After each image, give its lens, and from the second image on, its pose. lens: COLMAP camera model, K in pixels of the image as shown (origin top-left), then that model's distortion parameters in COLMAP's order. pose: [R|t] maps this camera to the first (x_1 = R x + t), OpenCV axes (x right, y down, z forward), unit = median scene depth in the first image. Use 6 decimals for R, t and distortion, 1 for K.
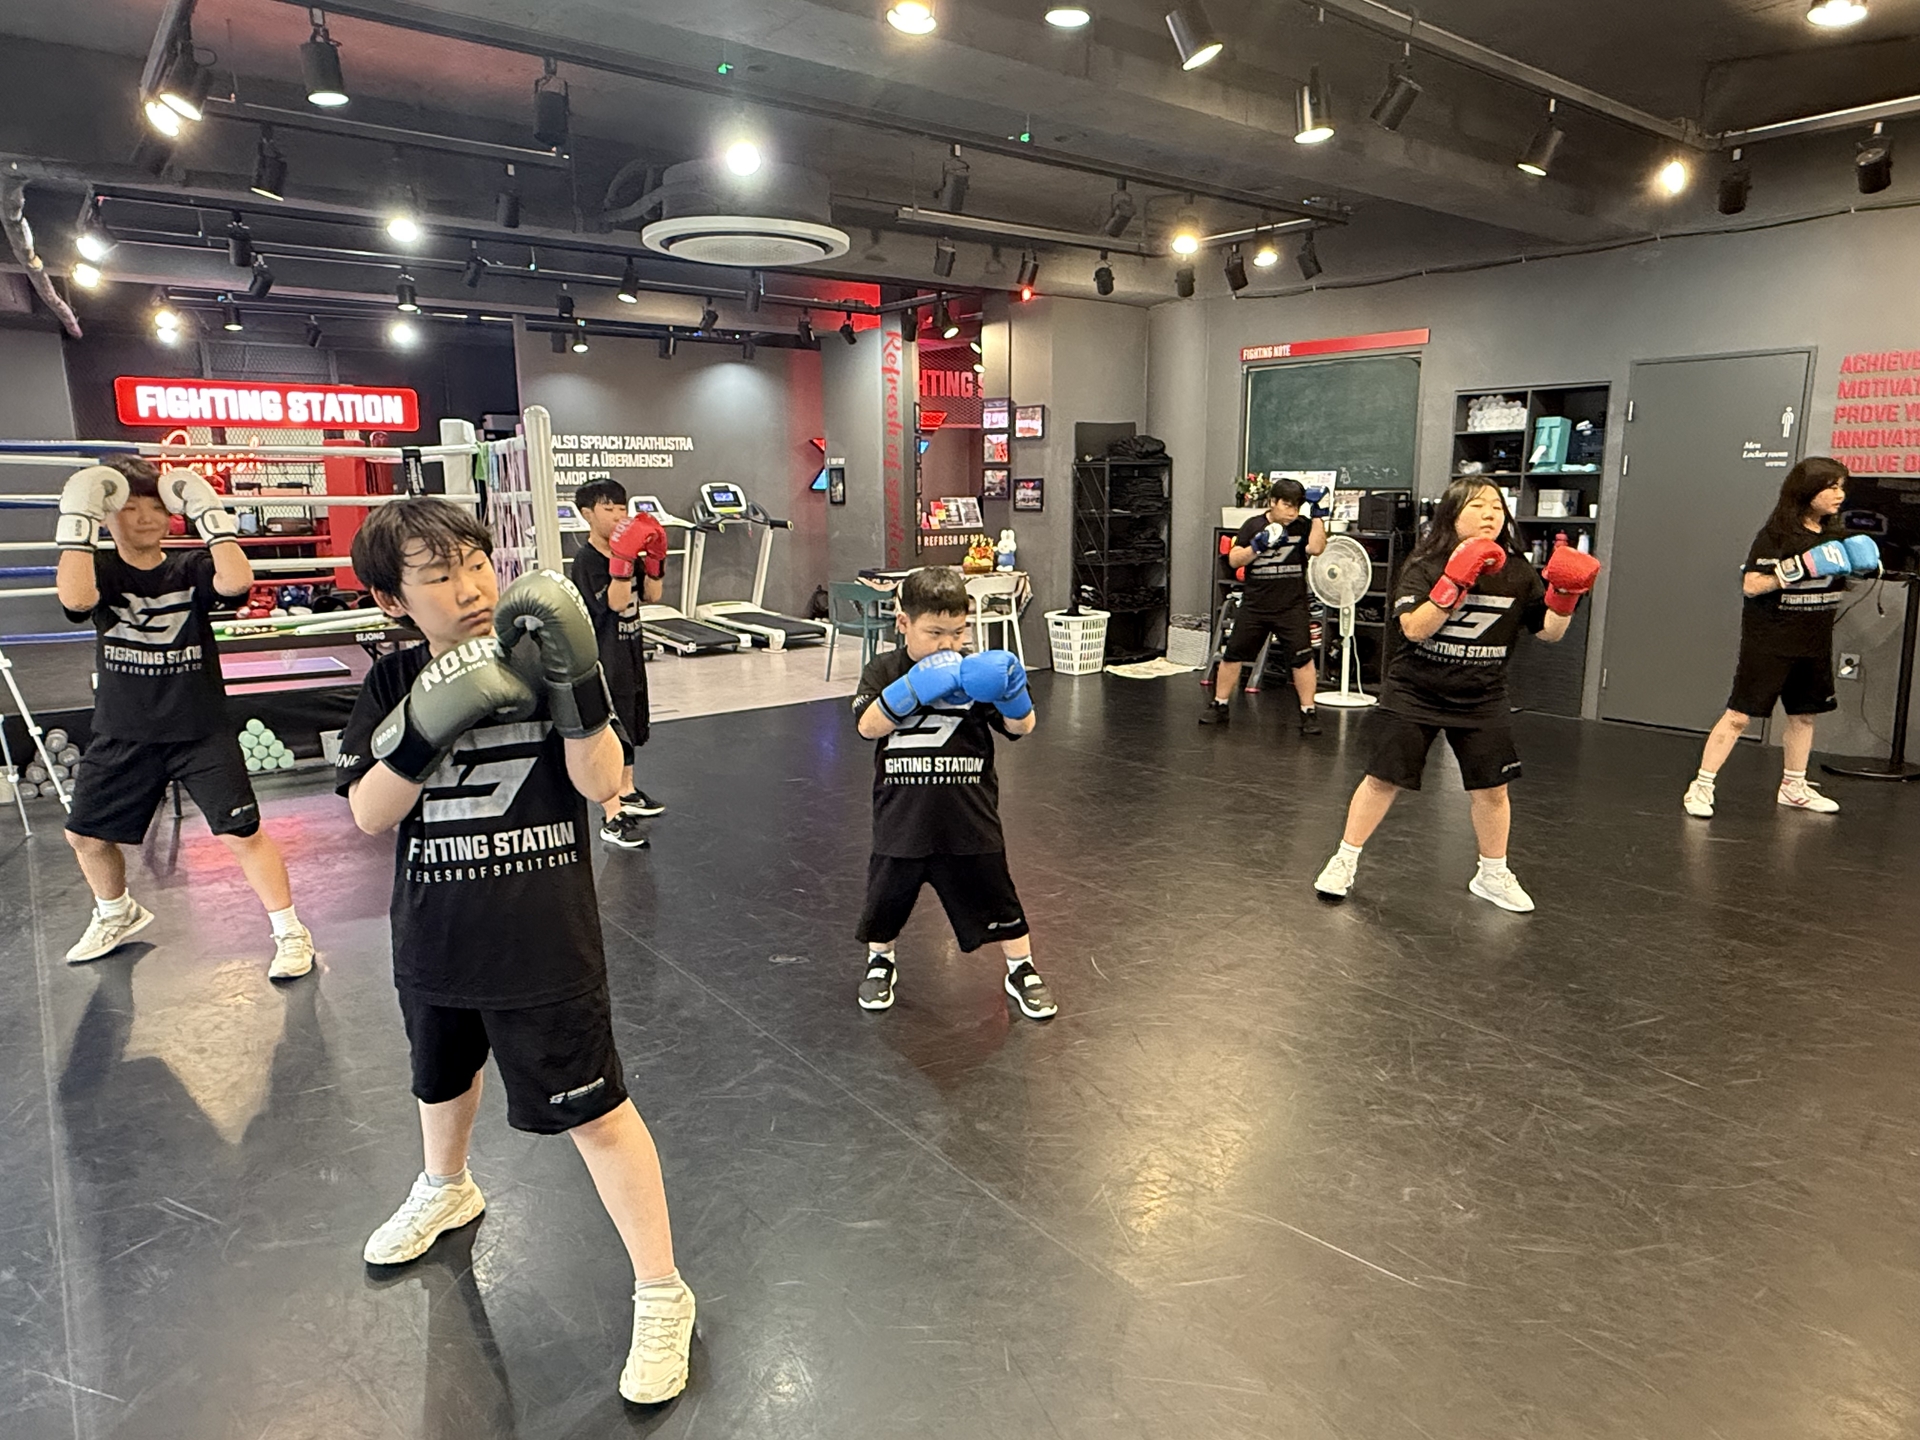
lens RADIAL K [[1219.8, 0, 958.7], [0, 1219.8, 714.8], [0, 0, 1]] dist [-0.001519, -0.002625]
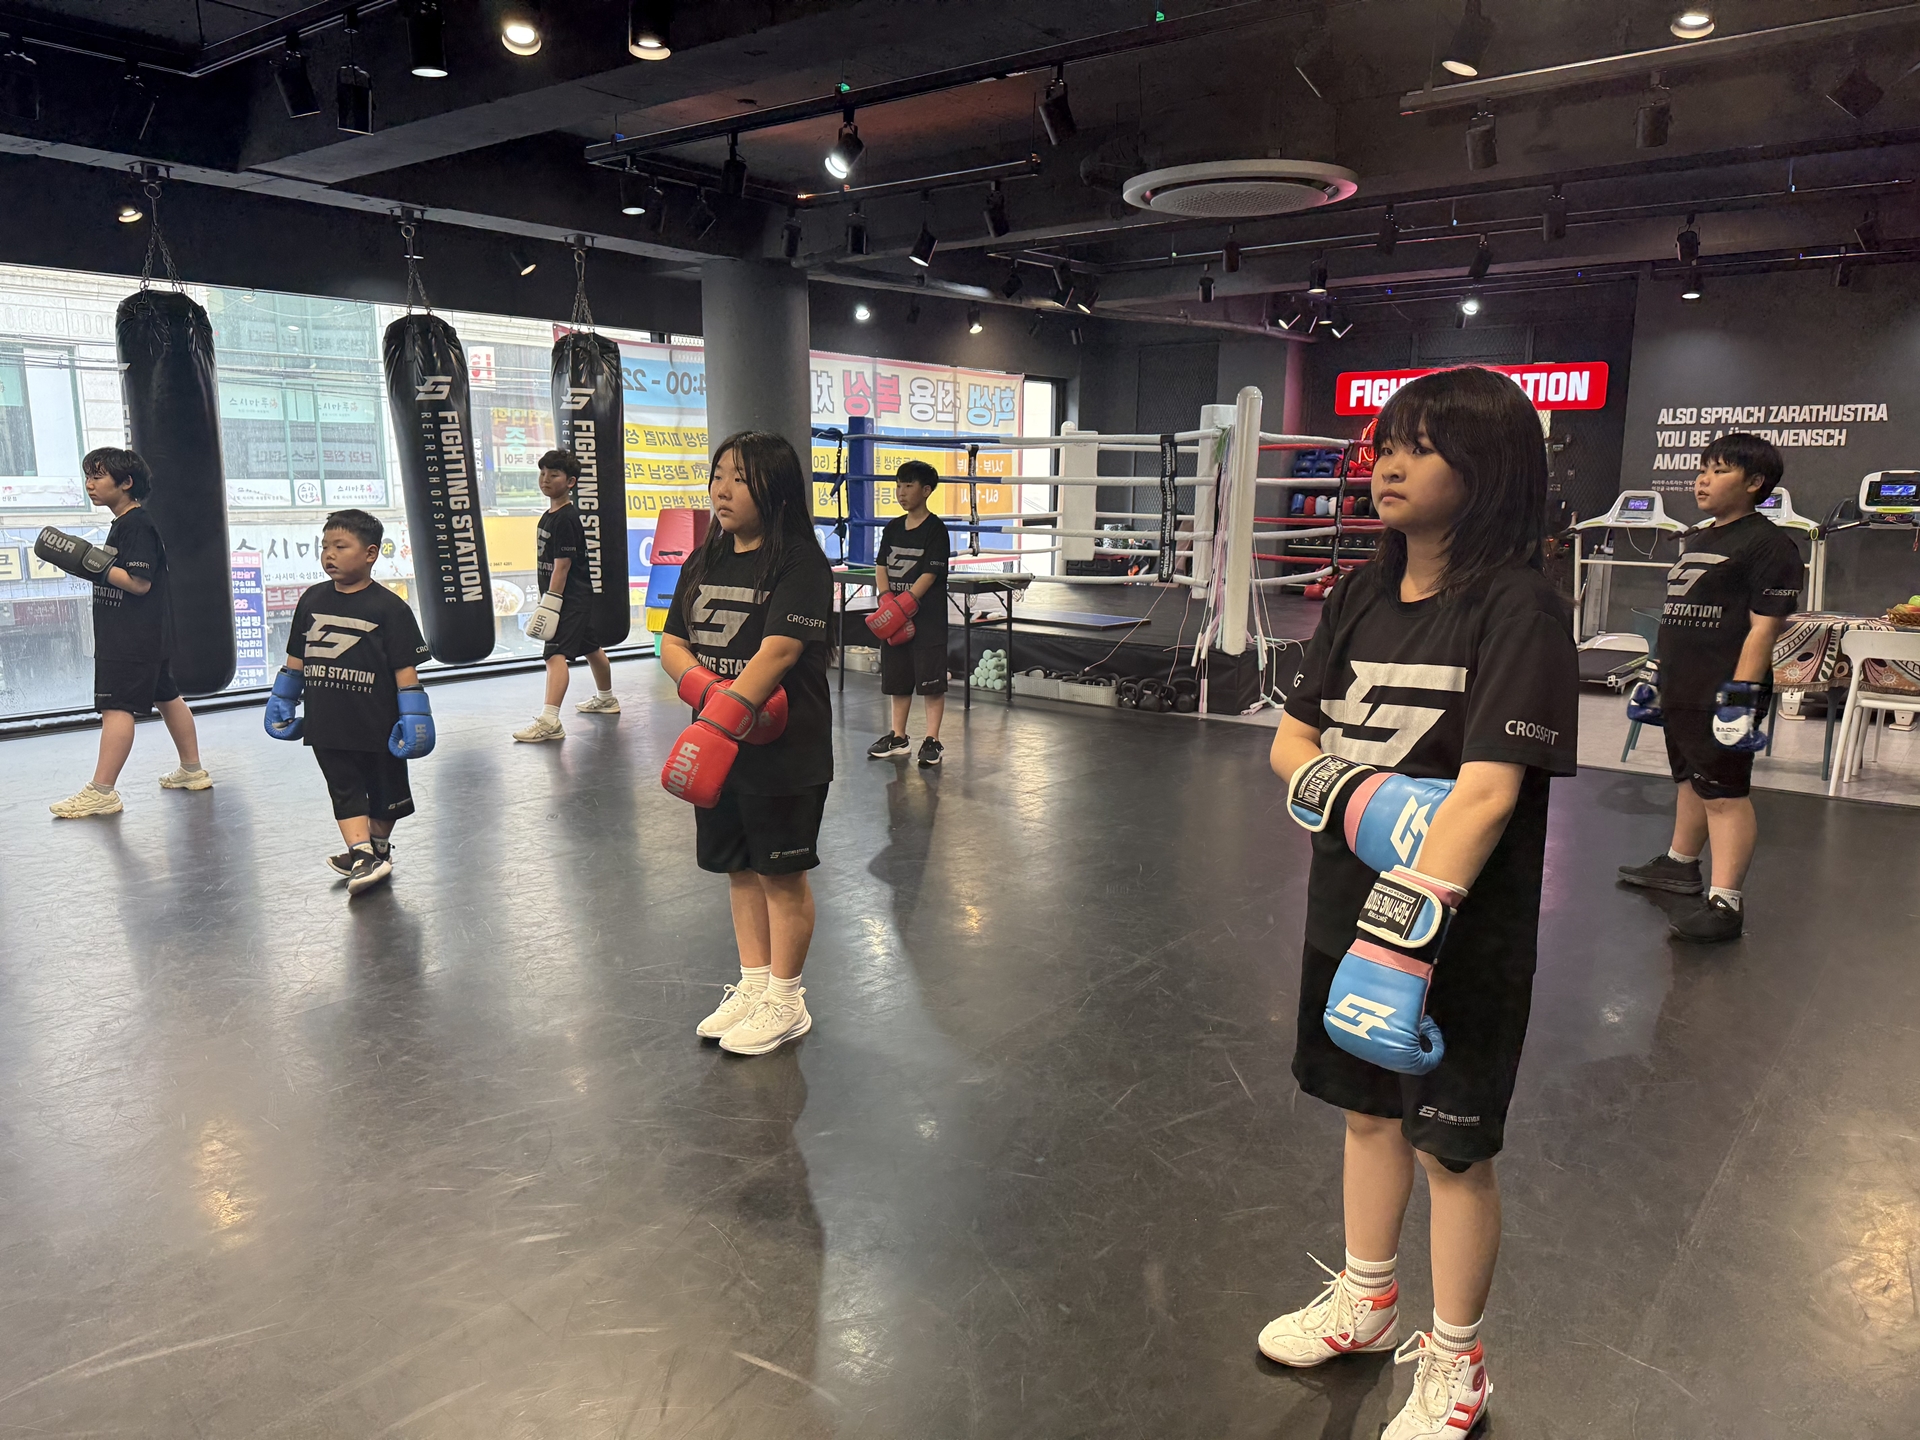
lens RADIAL K [[1362.1, 0, 957.3], [0, 1362.1, 734.0], [0, 0, 1]] dist [-0.006743, -0.004632]
pose [[0.253369, 0.182937, -0.949915, 0.408231], [-0.187621, 0.972603, 0.137263, -0.056649], [0.949001, 0.143445, 0.280750, 0.336065]]
